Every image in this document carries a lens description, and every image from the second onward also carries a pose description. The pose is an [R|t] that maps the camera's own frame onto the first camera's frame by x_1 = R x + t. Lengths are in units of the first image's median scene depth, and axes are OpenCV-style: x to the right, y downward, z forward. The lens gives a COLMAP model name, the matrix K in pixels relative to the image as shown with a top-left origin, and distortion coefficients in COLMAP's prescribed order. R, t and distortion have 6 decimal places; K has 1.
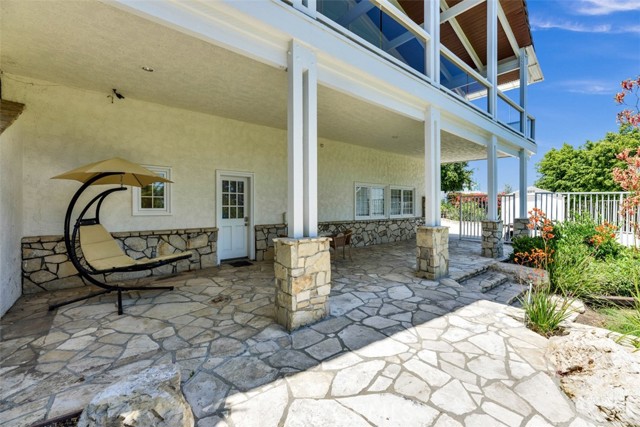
lens RADIAL K [[261.6, 0, 318.6], [0, 261.6, 202.4], [0, 0, 1]] dist [0.006484, 0.000291]
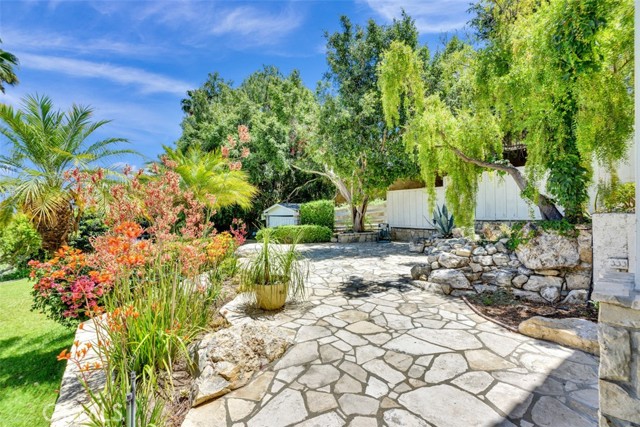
lens RADIAL K [[261.6, 0, 316.6], [0, 261.6, 217.1], [0, 0, 1]] dist [0.006484, 0.000291]
pose [[-0.999778, 0.013791, 0.015931, 0.635541], [0.013923, 0.999870, 0.008170, 0.021815], [-0.015817, 0.008390, -0.999840, 1.994524]]
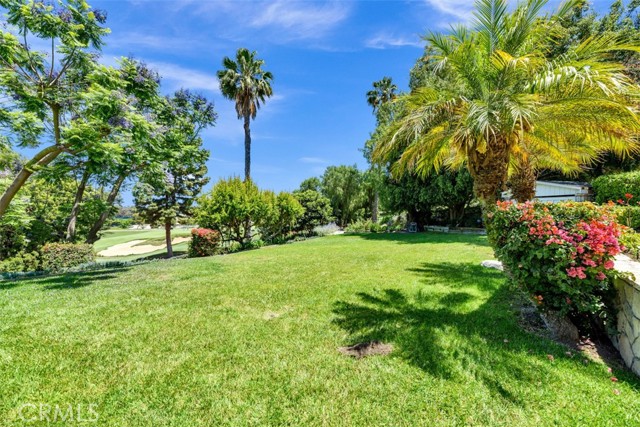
lens RADIAL K [[261.6, 0, 319.9], [0, 261.6, 209.5], [0, 0, 1]] dist [0.006484, 0.000291]
pose [[-0.853025, -0.015871, 0.521629, 2.562909], [-0.017543, 0.999845, 0.001734, 0.351323], [-0.521575, -0.007672, -0.853171, 2.000673]]
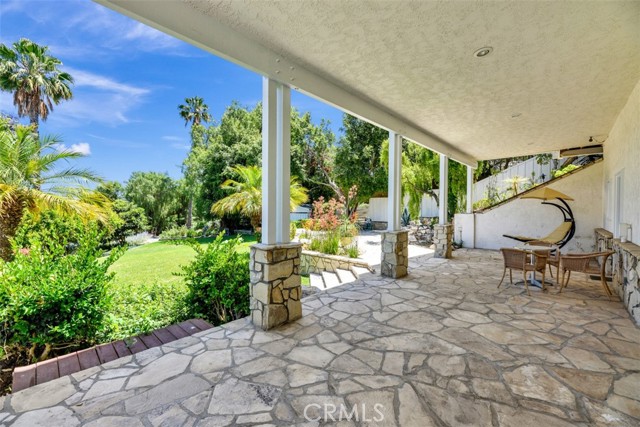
lens RADIAL K [[261.6, 0, 314.7], [0, 261.6, 219.0], [0, 0, 1]] dist [0.006484, 0.000291]
pose [[-0.991789, -0.003519, -0.127833, 2.087172], [-0.006626, 0.999693, 0.023888, 0.037998], [0.127710, 0.024539, -0.991508, 4.694404]]
